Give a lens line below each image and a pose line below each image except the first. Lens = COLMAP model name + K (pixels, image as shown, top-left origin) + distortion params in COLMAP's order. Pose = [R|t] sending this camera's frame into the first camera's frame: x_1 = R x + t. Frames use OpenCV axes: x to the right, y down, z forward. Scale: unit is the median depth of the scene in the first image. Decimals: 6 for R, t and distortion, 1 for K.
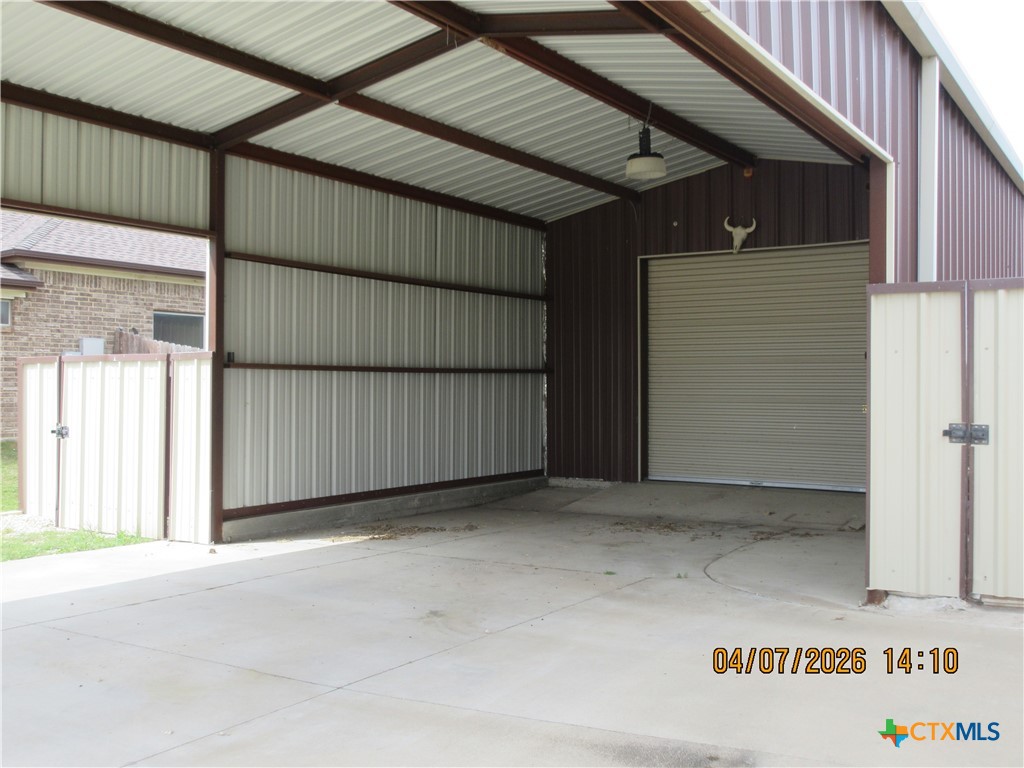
lens RADIAL K [[1018.7, 0, 512.1], [0, 1018.7, 383.3], [0, 0, 1]] dist [0.004199, 0.000000]
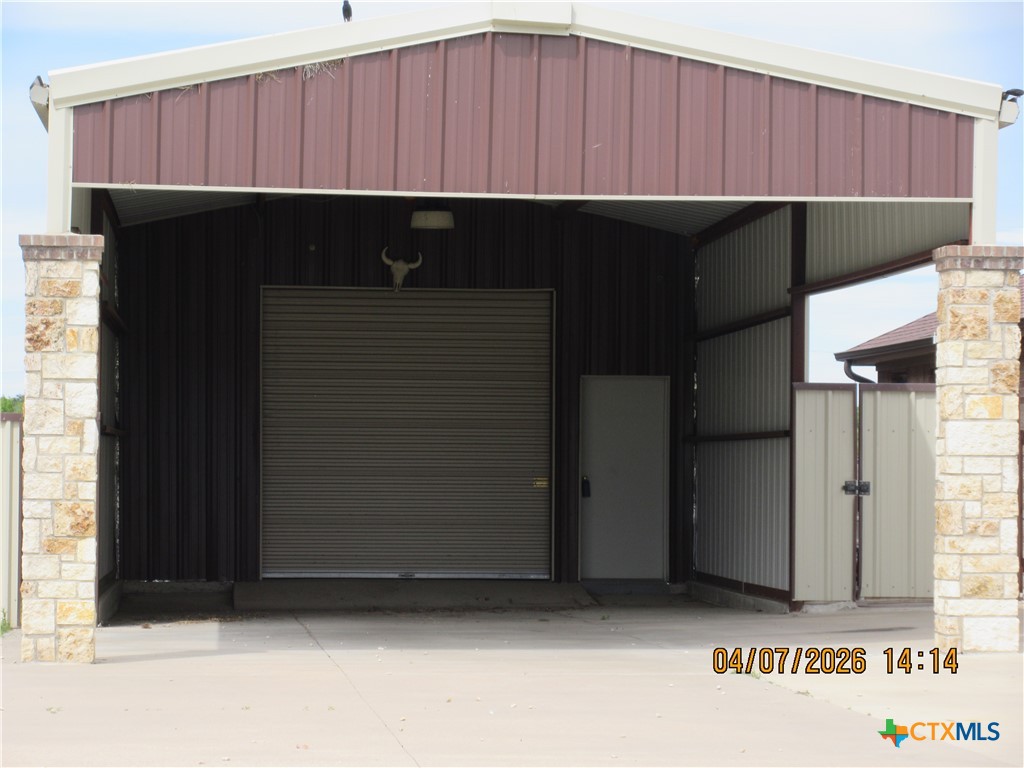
lens RADIAL K [[3063.3, 0, 511.5], [0, 3063.3, 384.3], [0, 0, 1]] dist [0.213235, 0.000000]
pose [[0.792347, 0.019405, 0.609762, -2.523196], [-0.005986, 0.999693, -0.024036, 0.009086], [-0.610041, 0.015394, 0.792220, -2.100029]]
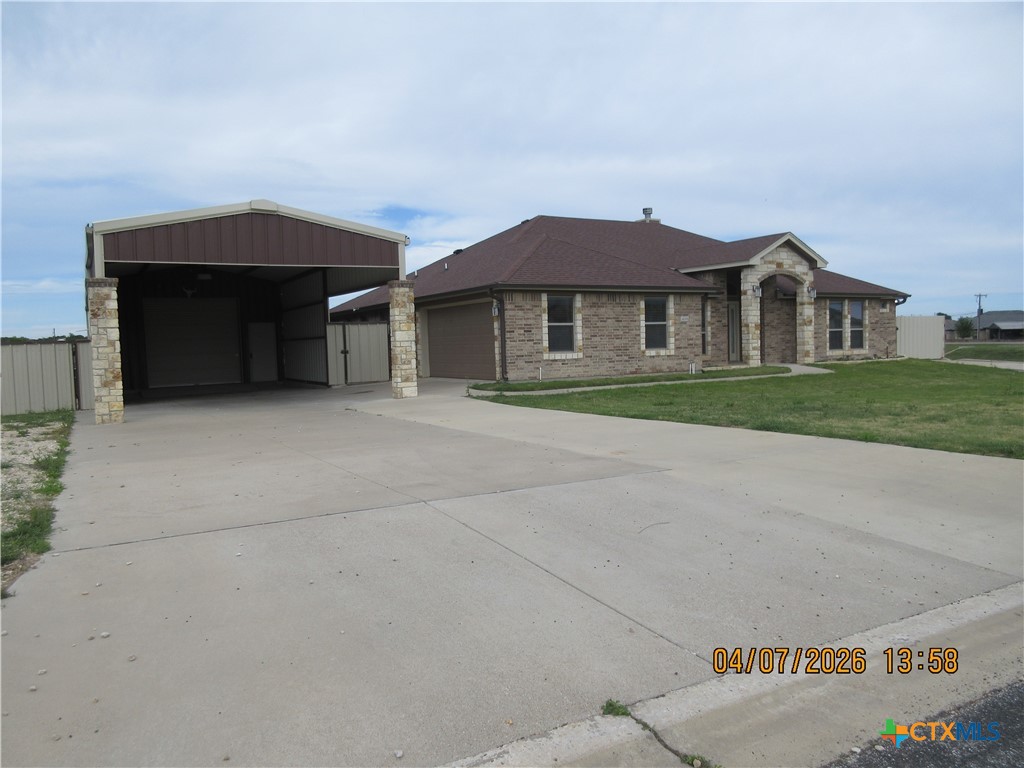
lens RADIAL K [[754.8, 0, 534.4], [0, 754.8, 370.0], [0, 0, 1]] dist [-0.015232, -0.001605]
pose [[0.459440, -0.055851, 0.886451, -2.386878], [0.034679, 0.998388, 0.044930, 0.001899], [-0.887532, 0.010099, 0.460636, -1.535633]]
